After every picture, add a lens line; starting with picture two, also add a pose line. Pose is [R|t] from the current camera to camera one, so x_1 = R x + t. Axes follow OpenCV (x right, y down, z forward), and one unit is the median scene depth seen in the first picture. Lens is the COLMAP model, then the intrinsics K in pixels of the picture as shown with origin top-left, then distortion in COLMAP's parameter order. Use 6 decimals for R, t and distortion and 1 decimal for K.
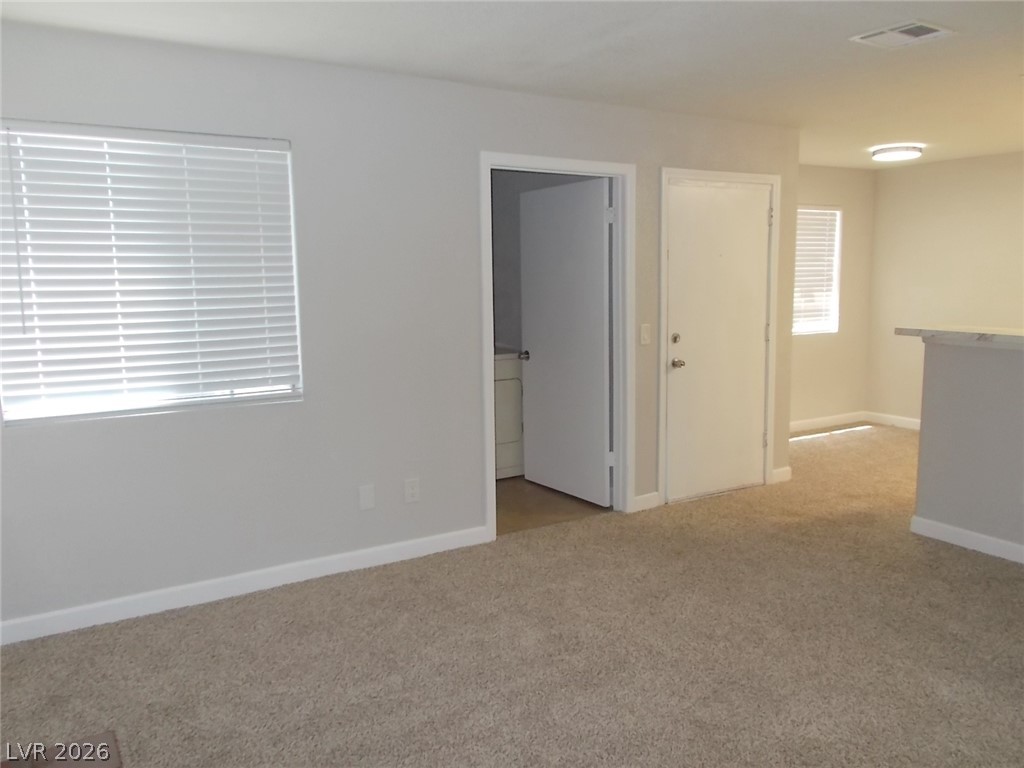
lens RADIAL K [[809.3, 0, 507.0], [0, 809.3, 384.0], [0, 0, 1]] dist [0.032355, -0.012696]
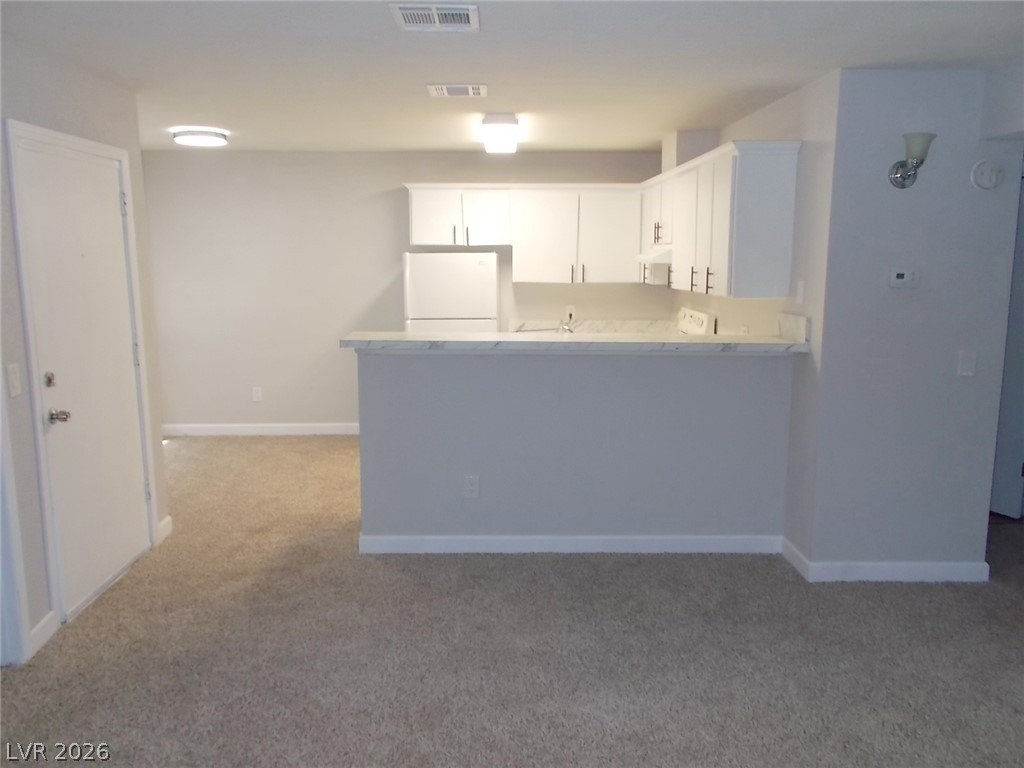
lens RADIAL K [[809.3, 0, 508.7], [0, 809.3, 381.8], [0, 0, 1]] dist [0.032355, -0.012696]
pose [[0.509131, -0.132349, 0.850453, -0.169517], [0.115321, 0.989687, 0.084979, -0.066691], [-0.852928, 0.054810, 0.519142, 0.317457]]
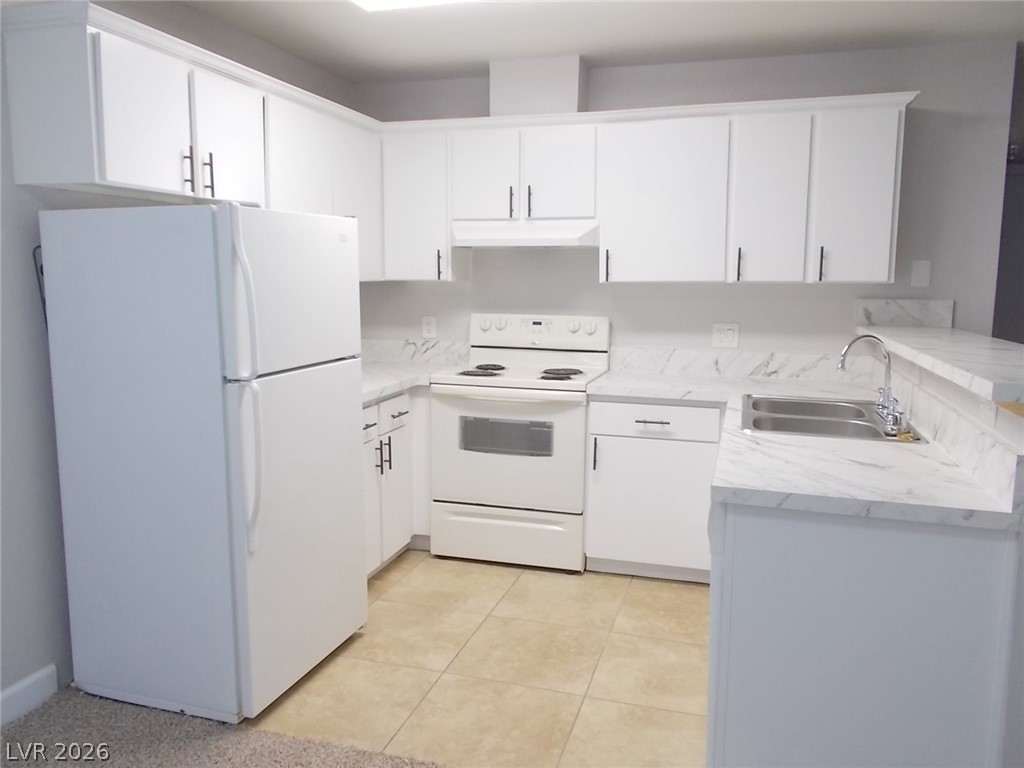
lens RADIAL K [[809.3, 0, 513.1], [0, 809.3, 377.8], [0, 0, 1]] dist [0.032355, -0.012696]
pose [[-0.665212, -0.095685, 0.740498, 0.351627], [0.100198, 0.971344, 0.215525, -0.157134], [-0.739901, 0.217567, -0.636562, 1.239457]]
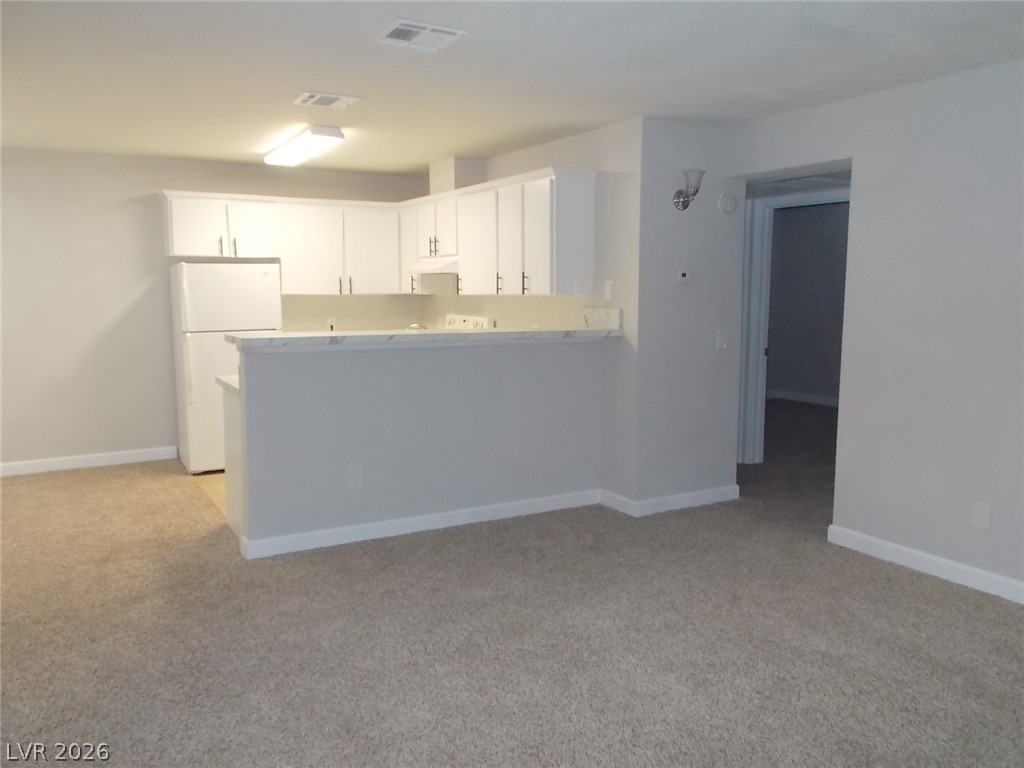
lens RADIAL K [[809.3, 0, 509.4], [0, 809.3, 384.4], [0, 0, 1]] dist [0.032355, -0.012696]
pose [[0.028165, -0.117675, 0.992653, -0.343559], [0.138342, 0.983949, 0.112718, -0.067804], [-0.989984, 0.134151, 0.043992, 0.573123]]
